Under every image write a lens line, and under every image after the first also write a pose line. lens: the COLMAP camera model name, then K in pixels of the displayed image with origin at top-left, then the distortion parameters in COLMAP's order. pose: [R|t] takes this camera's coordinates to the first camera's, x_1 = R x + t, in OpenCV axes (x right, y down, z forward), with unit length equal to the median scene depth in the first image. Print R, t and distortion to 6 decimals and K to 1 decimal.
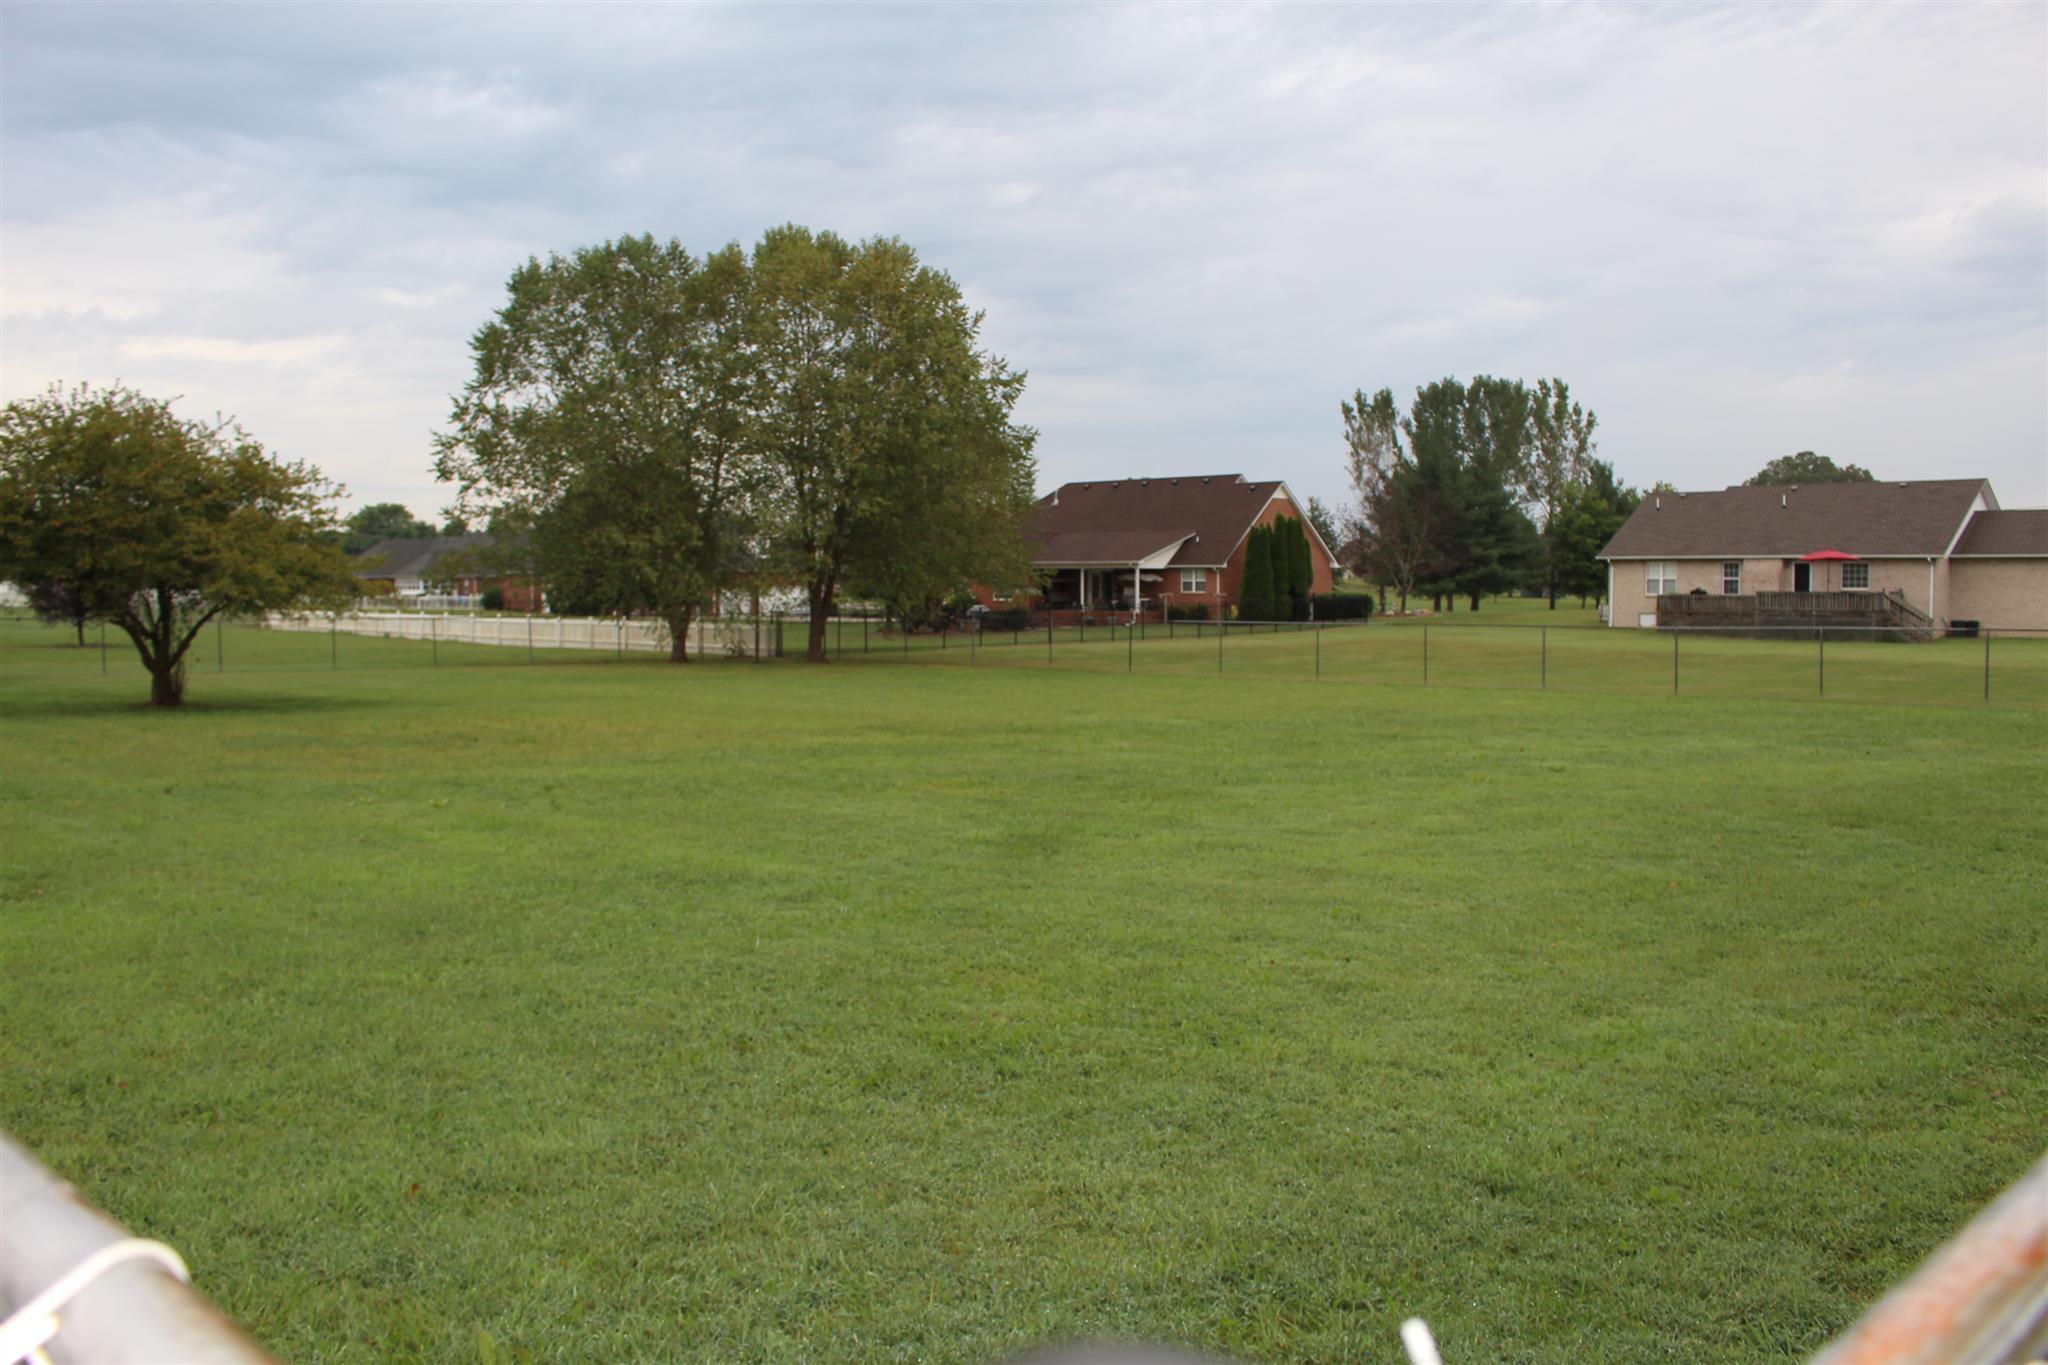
lens RADIAL K [[1684.0, 0, 1031.0], [0, 1684.0, 682.7], [0, 0, 1]] dist [-0.156504, 0.123585]
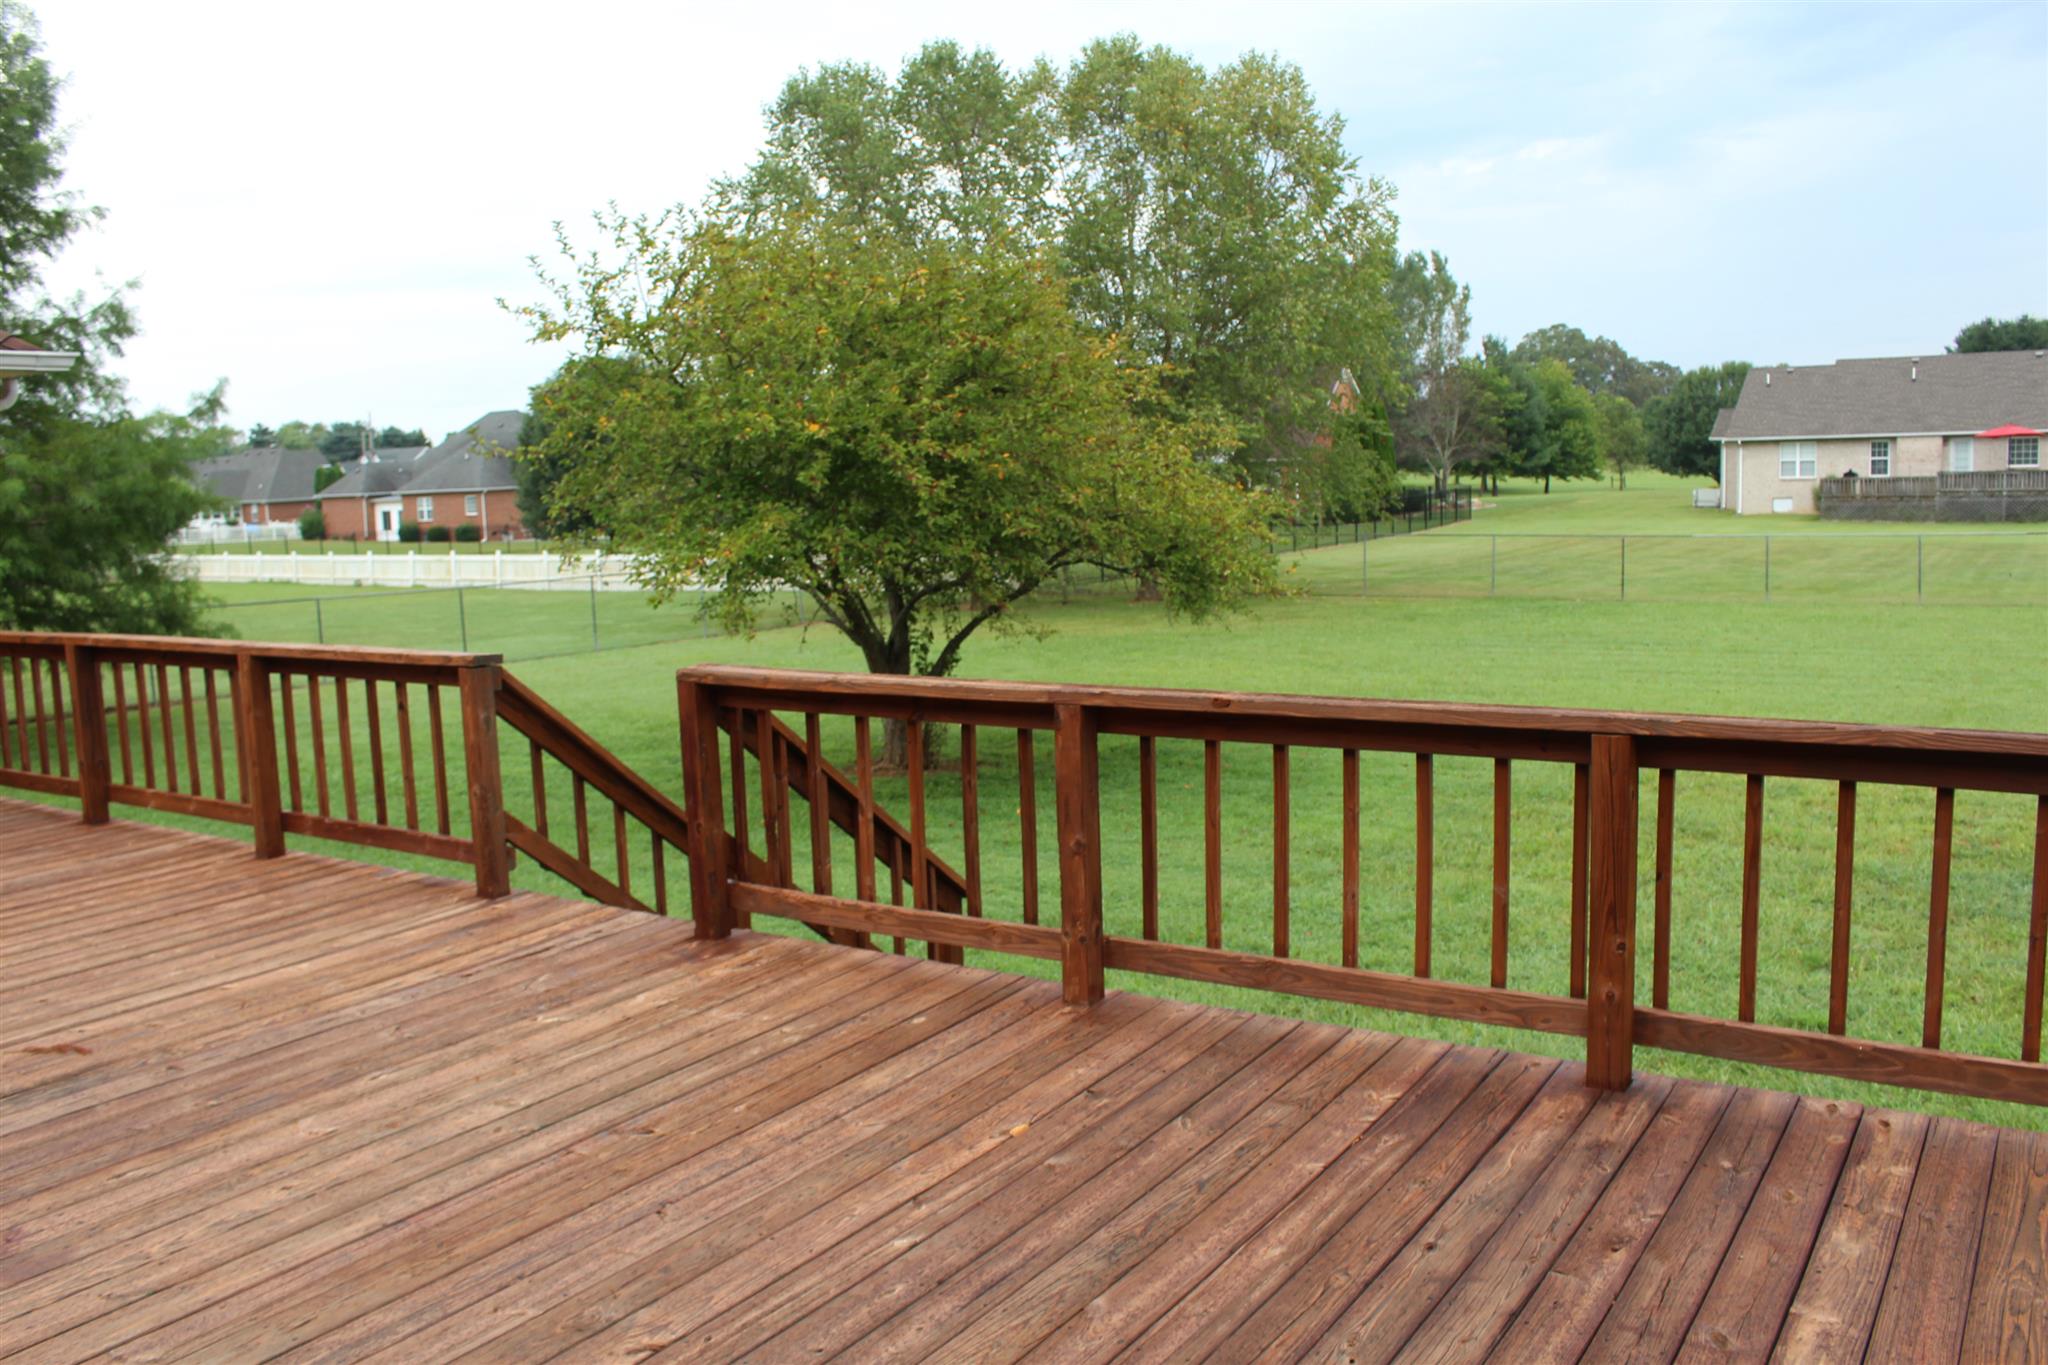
lens RADIAL K [[1684.0, 0, 969.3], [0, 1684.0, 668.8], [0, 0, 1]] dist [-0.156504, 0.123585]
pose [[0.981093, -0.057444, 0.184817, -0.256643], [0.046882, 0.997035, 0.061023, -0.023472], [-0.187775, -0.051205, 0.980877, 0.174691]]
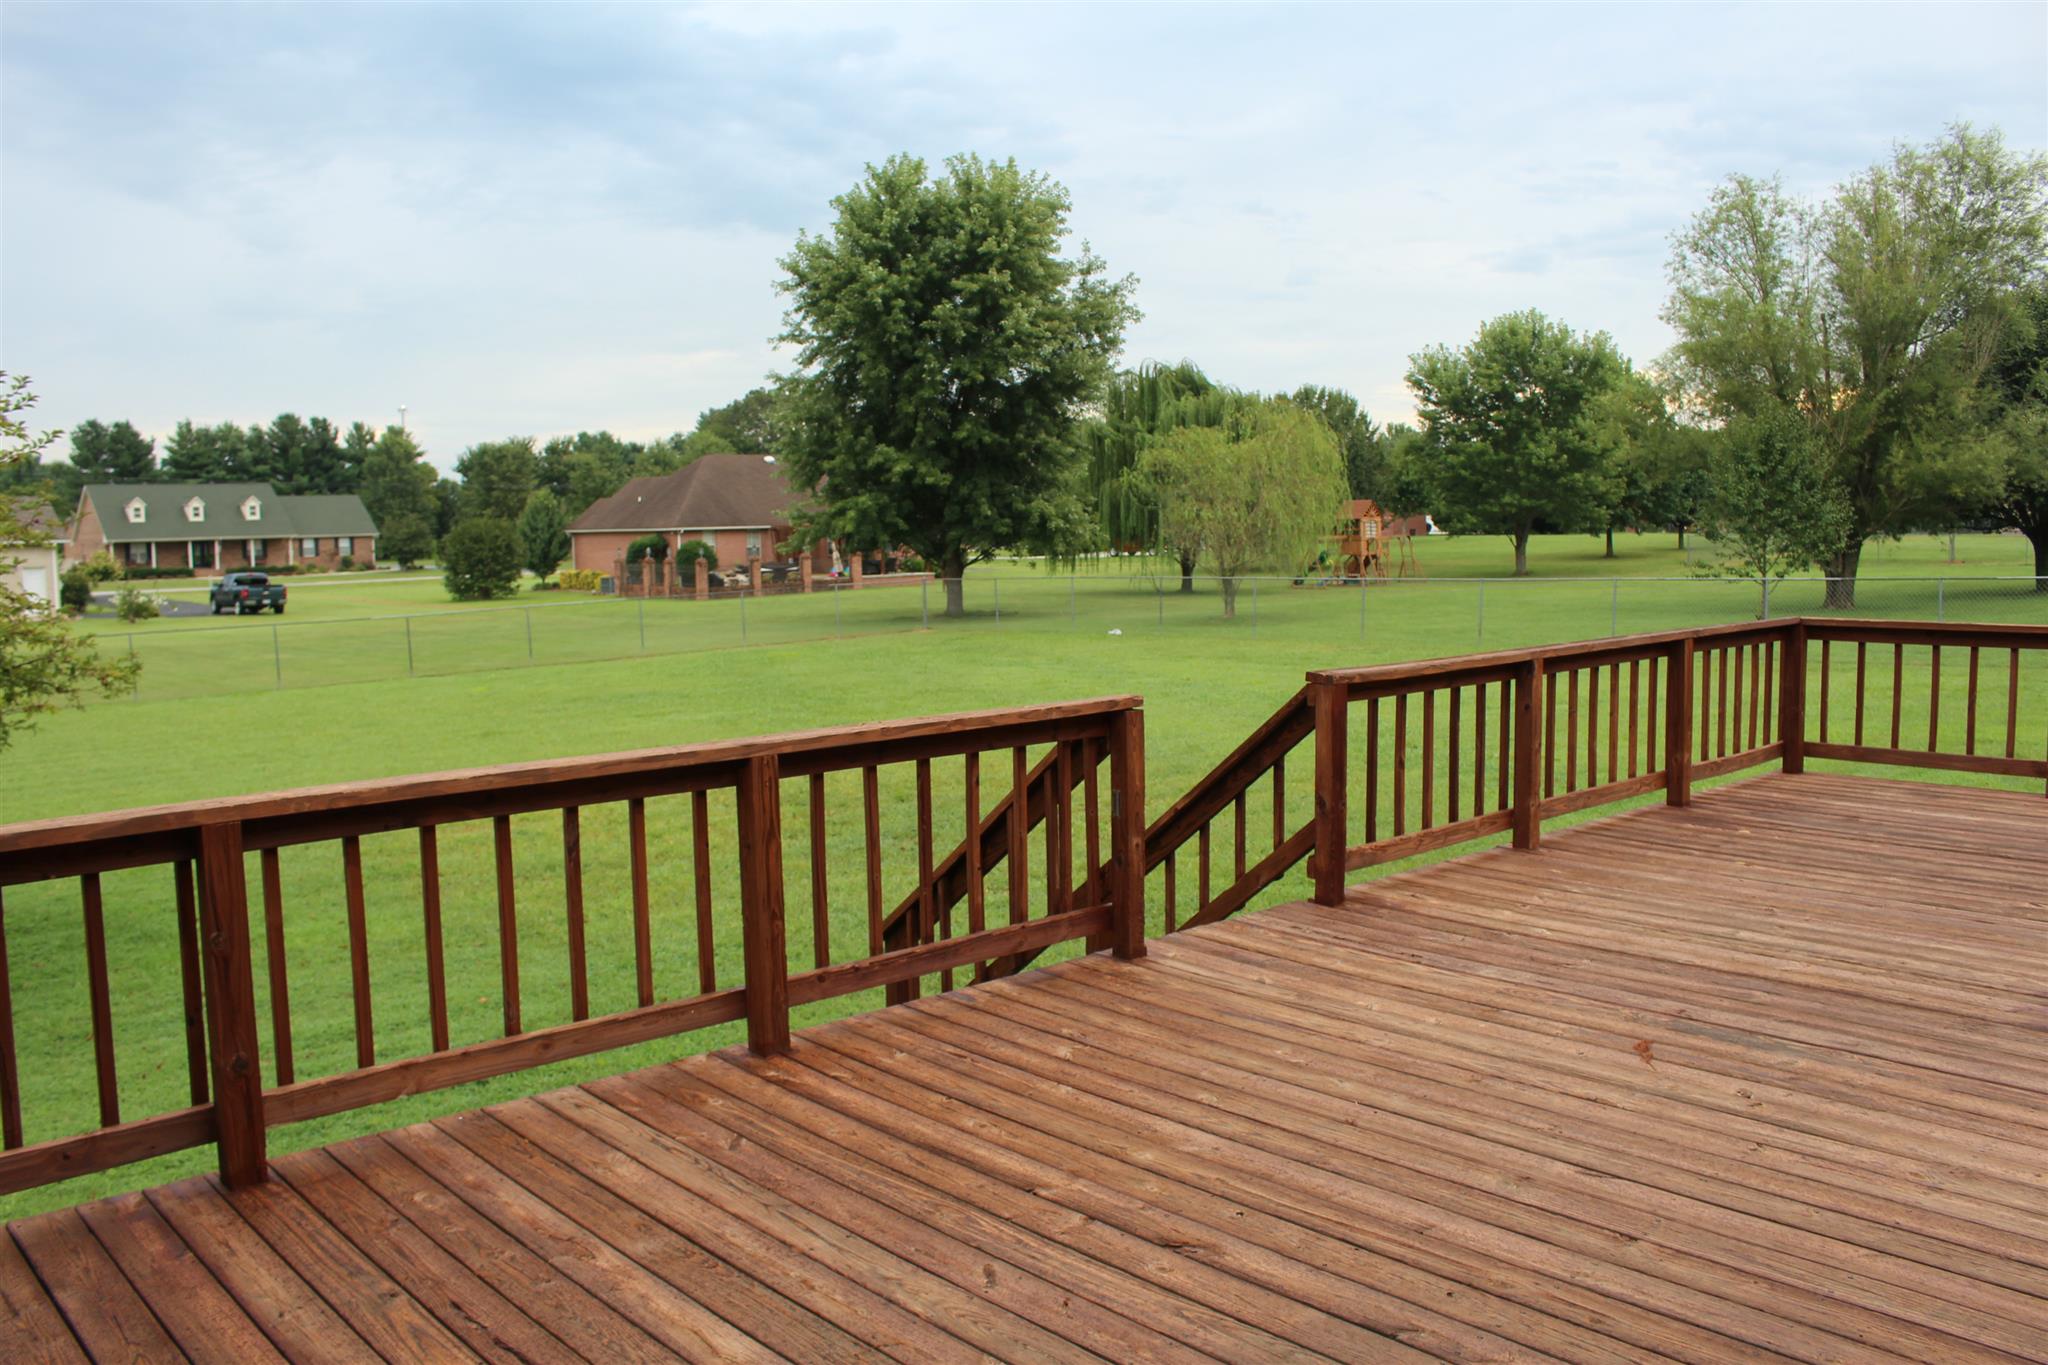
lens RADIAL K [[1684.0, 0, 1029.7], [0, 1684.0, 694.5], [0, 0, 1]] dist [-0.156504, 0.123585]
pose [[0.040308, -0.106187, 0.993529, -1.575720], [0.072701, 0.992013, 0.103075, -0.101443], [-0.996539, 0.068076, 0.047706, 1.504595]]
